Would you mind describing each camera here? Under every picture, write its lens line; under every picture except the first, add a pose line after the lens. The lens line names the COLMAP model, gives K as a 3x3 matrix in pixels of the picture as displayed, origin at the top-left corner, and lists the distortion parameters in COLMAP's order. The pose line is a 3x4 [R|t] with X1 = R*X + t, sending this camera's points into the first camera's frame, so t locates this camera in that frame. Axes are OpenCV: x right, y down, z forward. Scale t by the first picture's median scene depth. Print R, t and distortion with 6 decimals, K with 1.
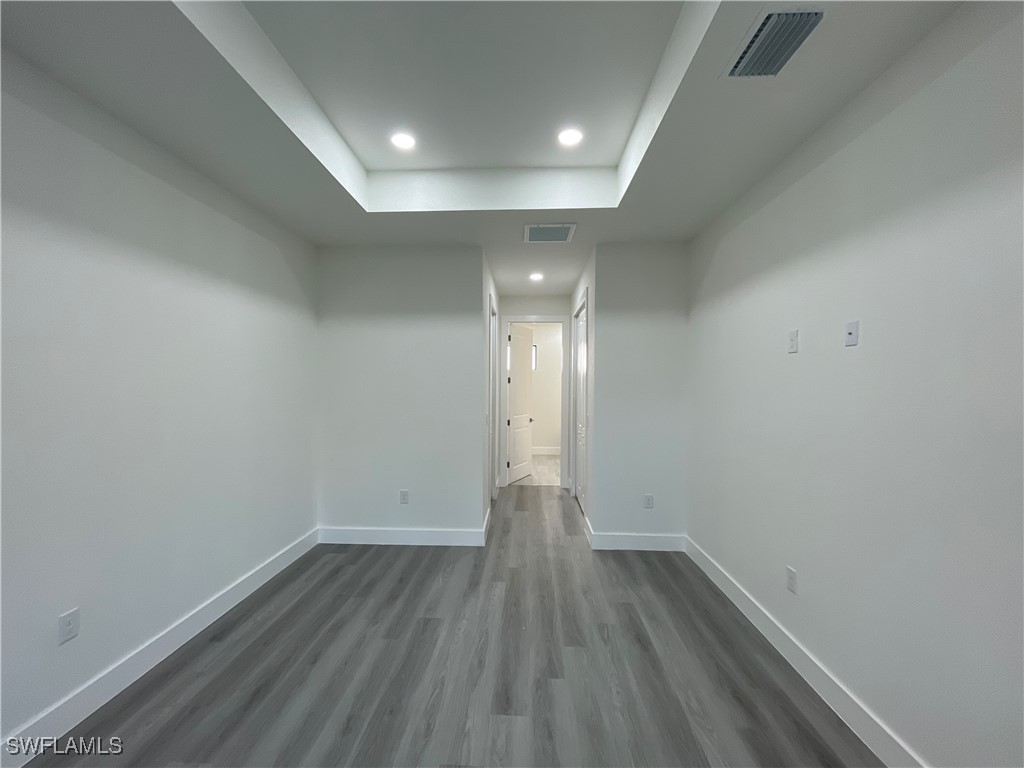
lens RADIAL K [[411.1, 0, 507.5], [0, 411.1, 384.4], [0, 0, 1]] dist [-0.004454, -0.000910]
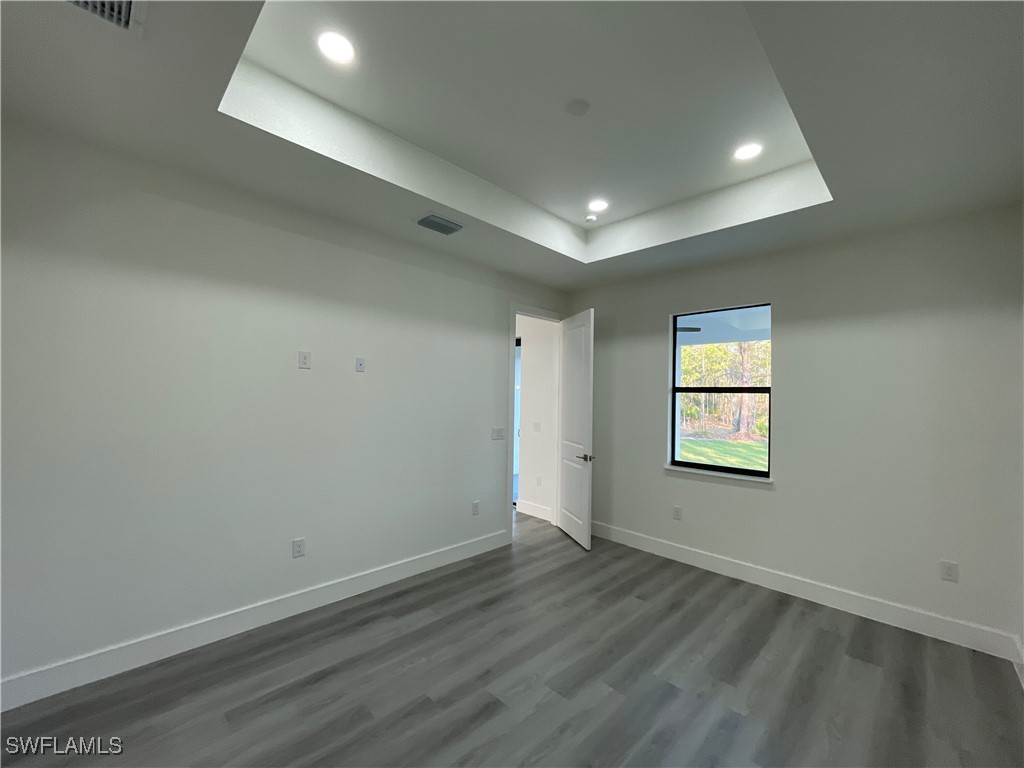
lens RADIAL K [[411.1, 0, 507.7], [0, 411.1, 384.3], [0, 0, 1]] dist [-0.004454, -0.000910]
pose [[-0.734976, -0.007638, 0.678050, -0.694754], [-0.027826, 0.999434, -0.018904, -0.020869], [-0.677522, -0.032761, -0.734772, 1.658401]]
